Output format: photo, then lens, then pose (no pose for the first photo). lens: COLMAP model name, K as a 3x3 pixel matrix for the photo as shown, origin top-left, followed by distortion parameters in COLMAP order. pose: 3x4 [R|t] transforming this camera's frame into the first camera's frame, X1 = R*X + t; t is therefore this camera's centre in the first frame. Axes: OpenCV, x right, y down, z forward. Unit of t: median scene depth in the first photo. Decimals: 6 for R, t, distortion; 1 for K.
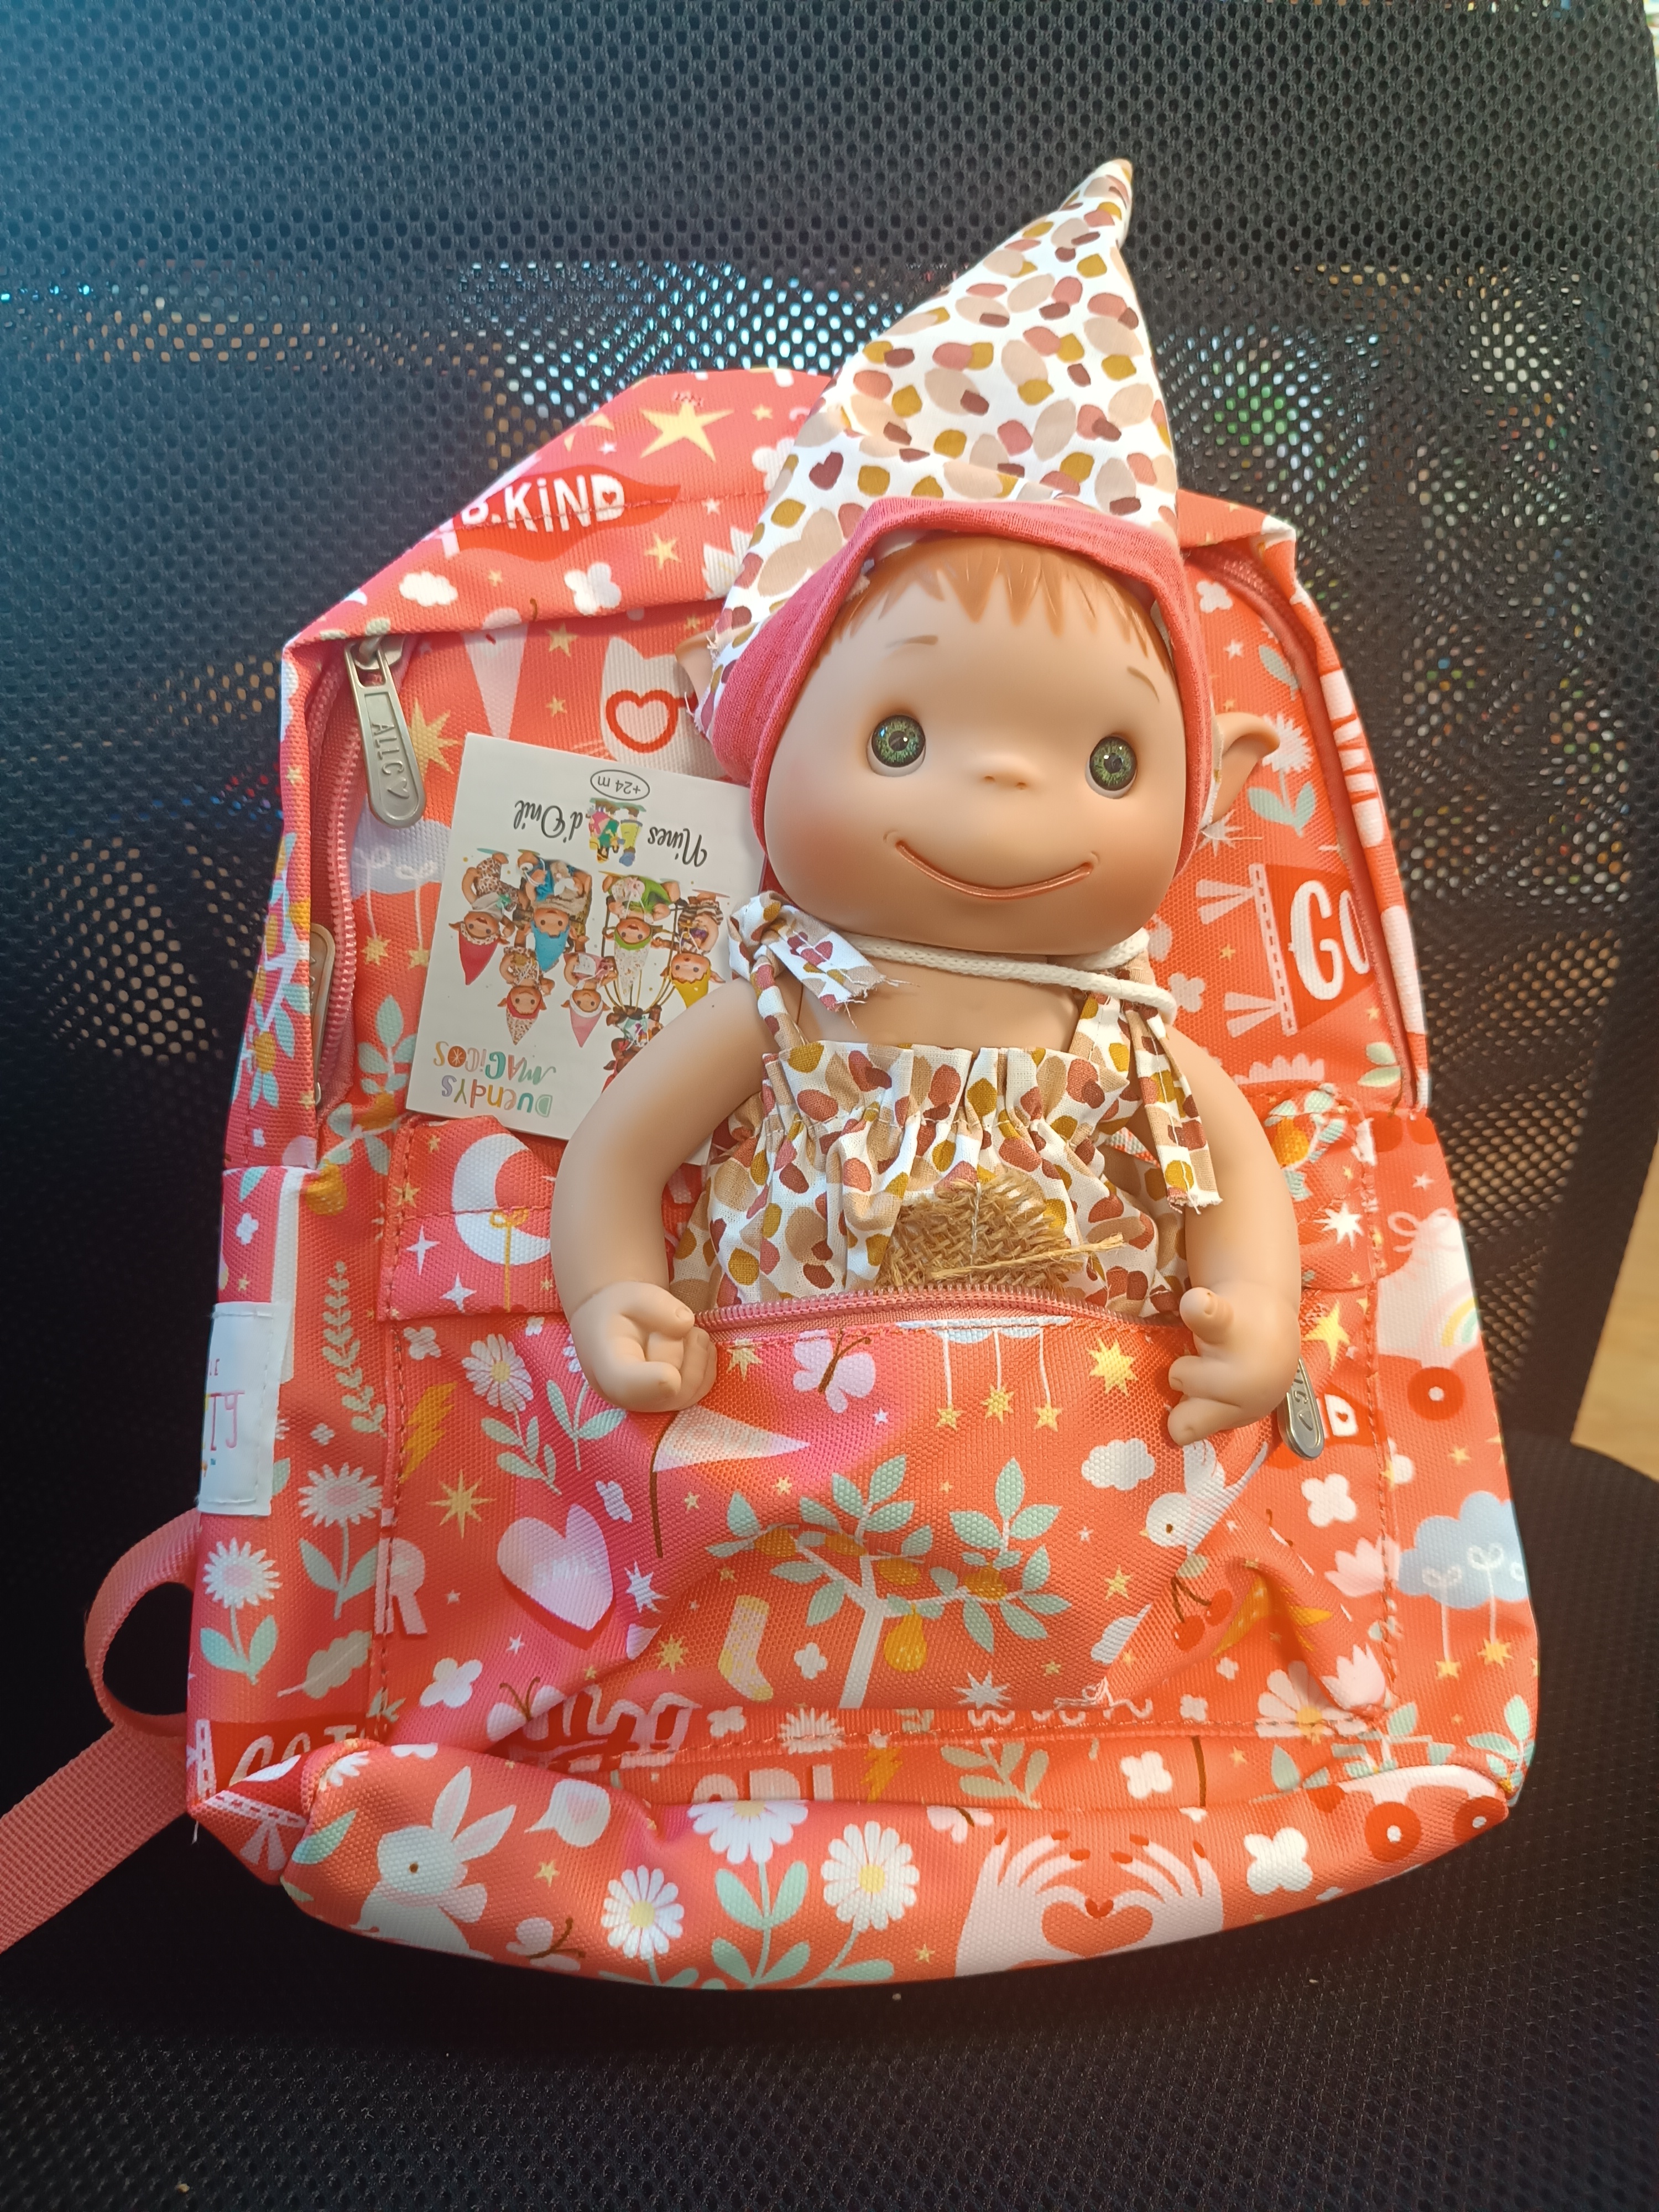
lens RADIAL K [[1594.9, 0, 828.9], [0, 1594.9, 1092.4], [0, 0, 1]] dist [0.011800, -0.071365]
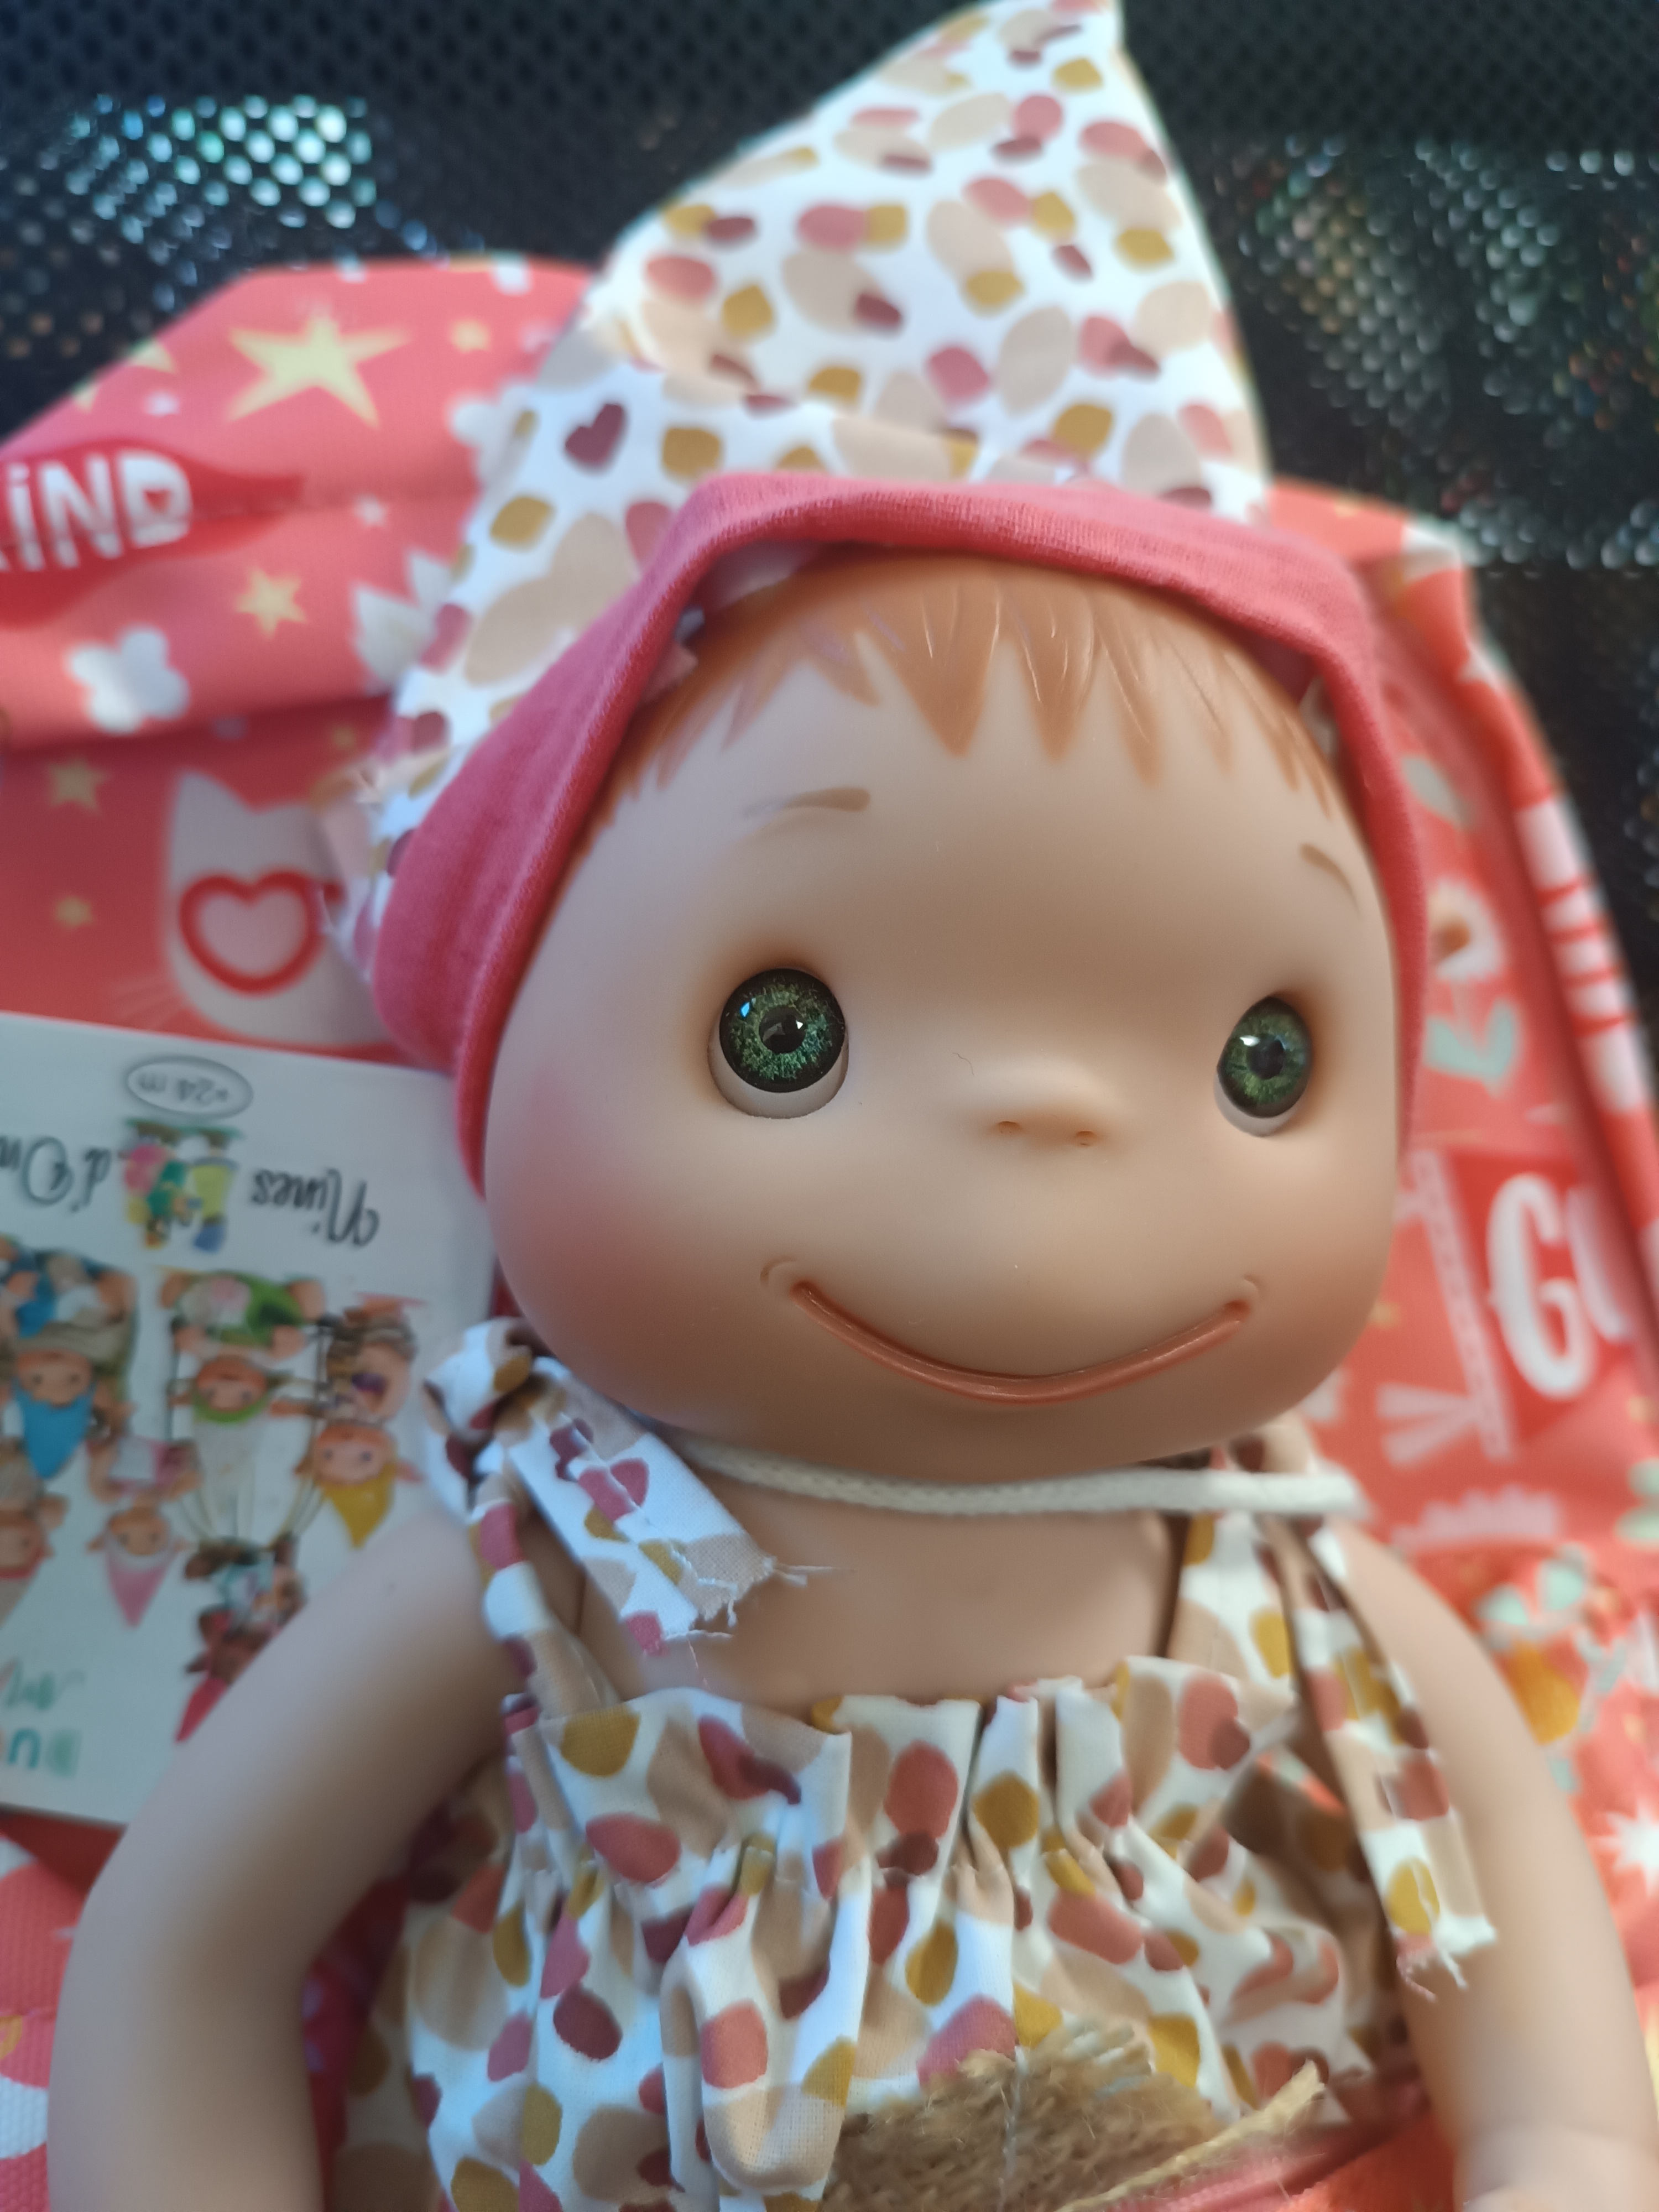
lens RADIAL K [[1714.1, 0, 827.3], [0, 1714.1, 1108.6], [0, 0, 1]] dist [-0.082857, 0.044863]
pose [[0.993659, -0.045186, 0.102960, 0.006674], [0.048900, 0.998231, -0.033831, -0.159005], [-0.101249, 0.038651, 0.994110, 0.476562]]
